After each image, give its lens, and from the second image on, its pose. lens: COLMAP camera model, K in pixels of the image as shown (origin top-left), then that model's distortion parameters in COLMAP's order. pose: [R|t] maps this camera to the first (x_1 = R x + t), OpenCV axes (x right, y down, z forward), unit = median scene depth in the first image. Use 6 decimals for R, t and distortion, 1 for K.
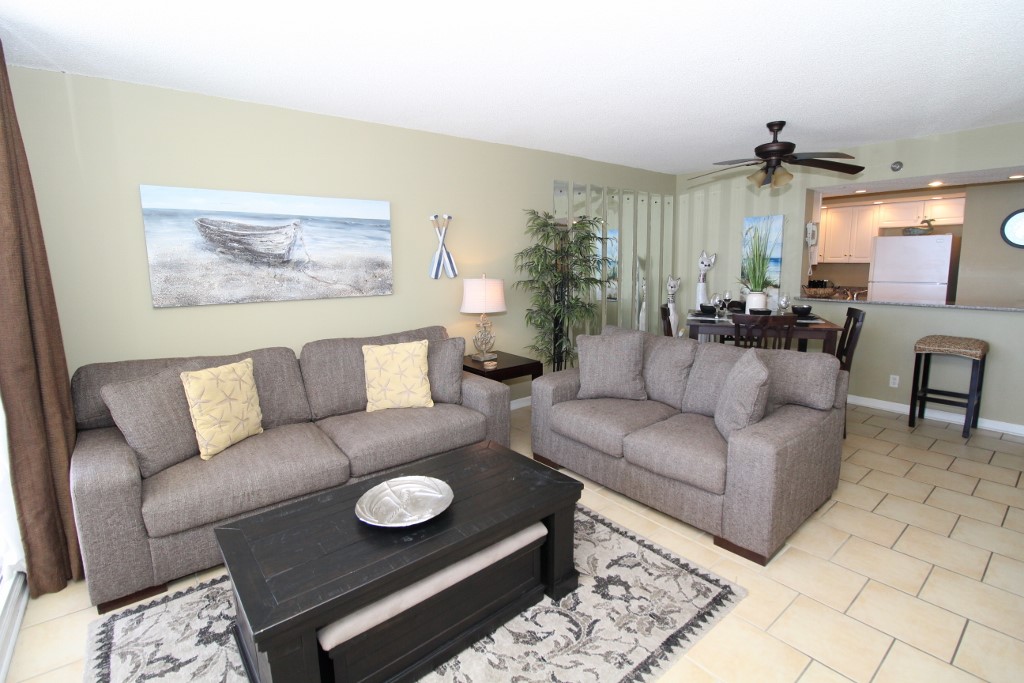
lens RADIAL K [[476.1, 0, 511.0], [0, 476.1, 332.0], [0, 0, 1]] dist [-0.017697, -0.000497]
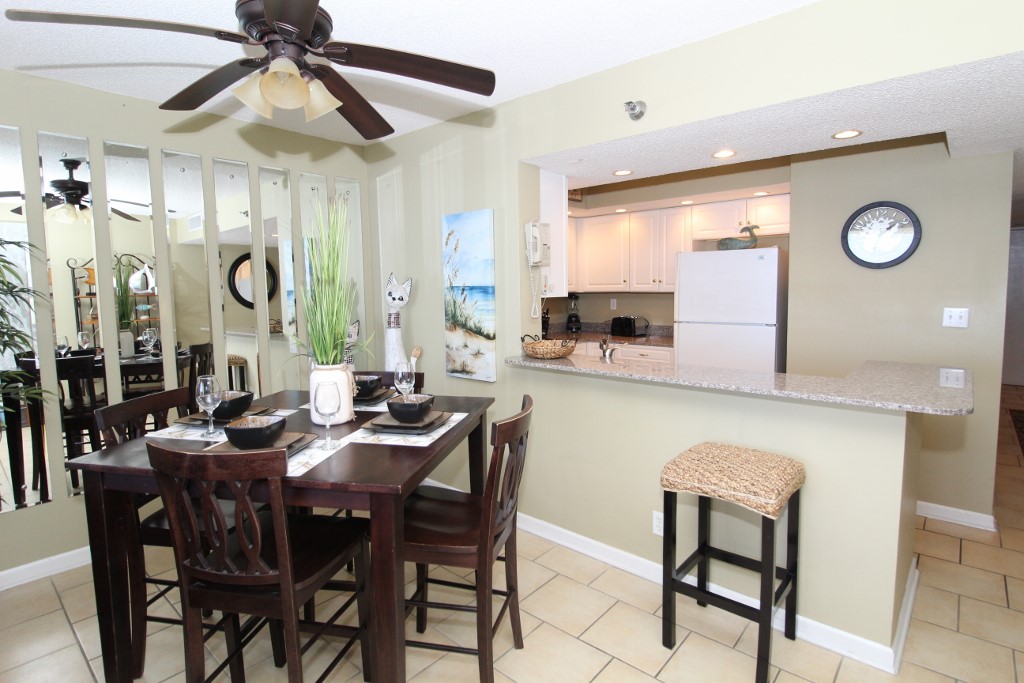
lens RADIAL K [[518.1, 0, 514.3], [0, 518.1, 331.1], [0, 0, 1]] dist [-0.003242, -0.000289]
pose [[0.984494, -0.014658, 0.174803, 0.480362], [0.025020, 0.998048, -0.057224, -0.066882], [-0.173623, 0.060711, 0.982939, 0.390882]]
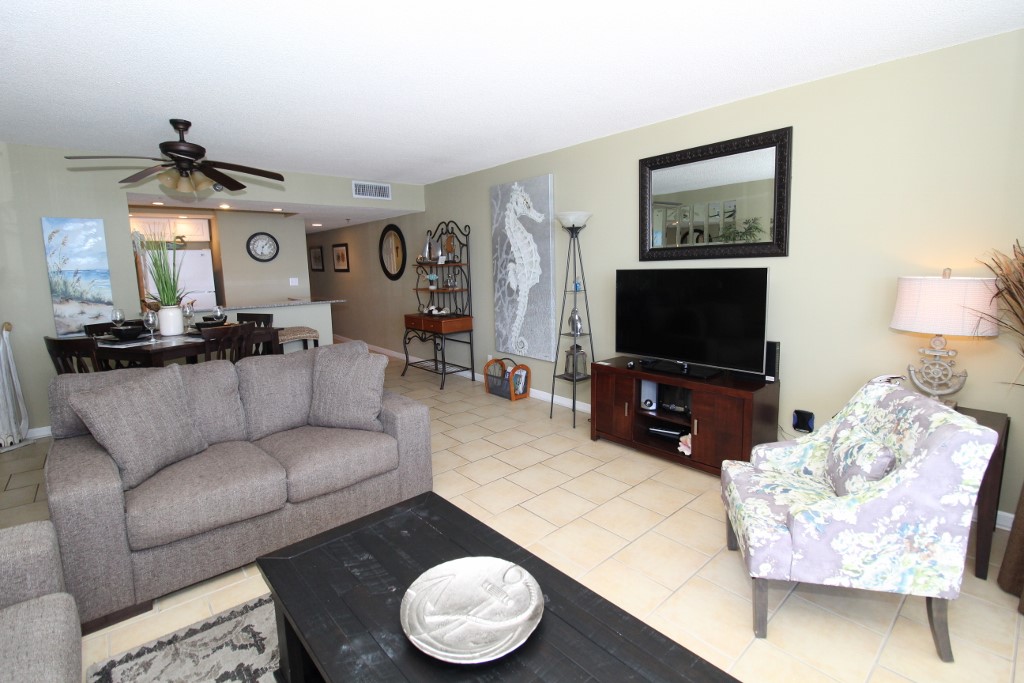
lens RADIAL K [[476.1, 0, 511.0], [0, 476.1, 332.0], [0, 0, 1]] dist [-0.017697, -0.000497]
pose [[-0.043080, -0.127314, 0.990926, -0.303275], [0.167918, 0.976815, 0.132801, -0.037699], [-0.984859, 0.172115, -0.020703, 0.319278]]
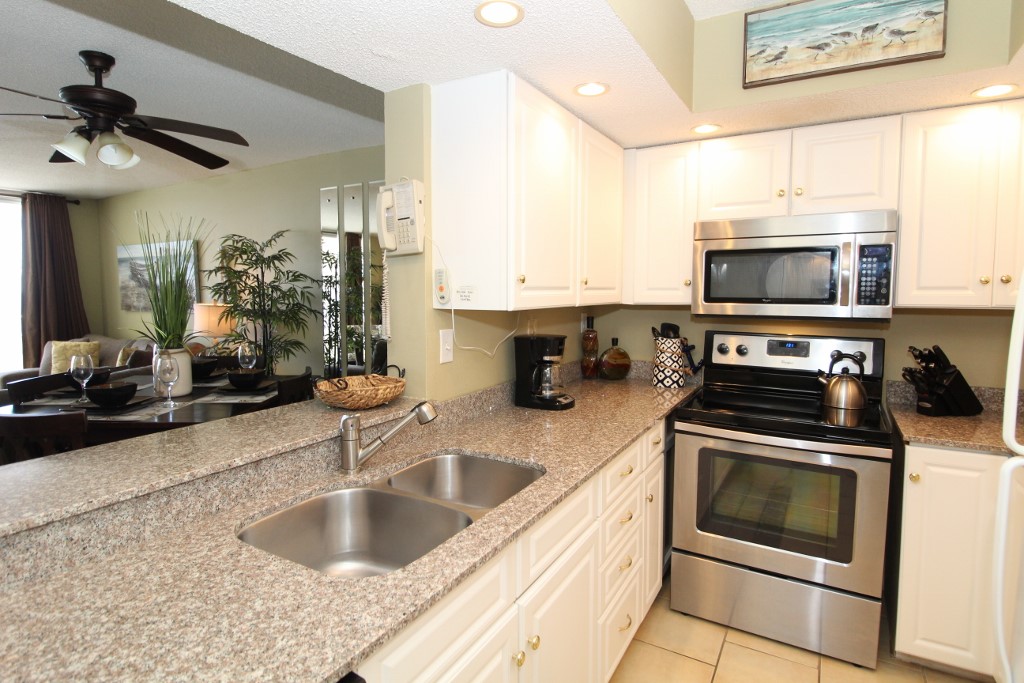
lens RADIAL K [[534.8, 0, 509.5], [0, 534.8, 328.1], [0, 0, 1]] dist [0.003628, -0.012124]
pose [[0.355715, 0.085344, -0.930690, 0.976873], [-0.143233, 0.989036, 0.035949, -0.145920], [0.923554, 0.120518, 0.364038, 0.891673]]
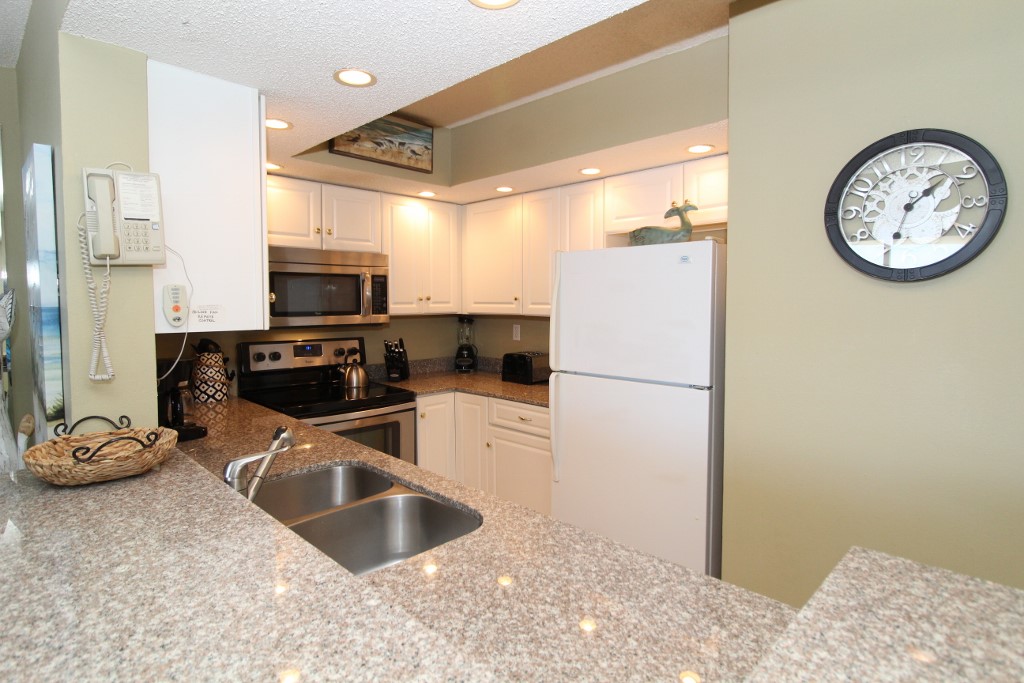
lens RADIAL K [[534.8, 0, 509.5], [0, 534.8, 328.1], [0, 0, 1]] dist [0.003628, -0.012124]
pose [[0.994171, 0.011420, 0.107206, 0.778845], [-0.001214, 0.995497, -0.094790, -0.113807], [-0.107806, 0.094107, 0.989708, 0.662941]]
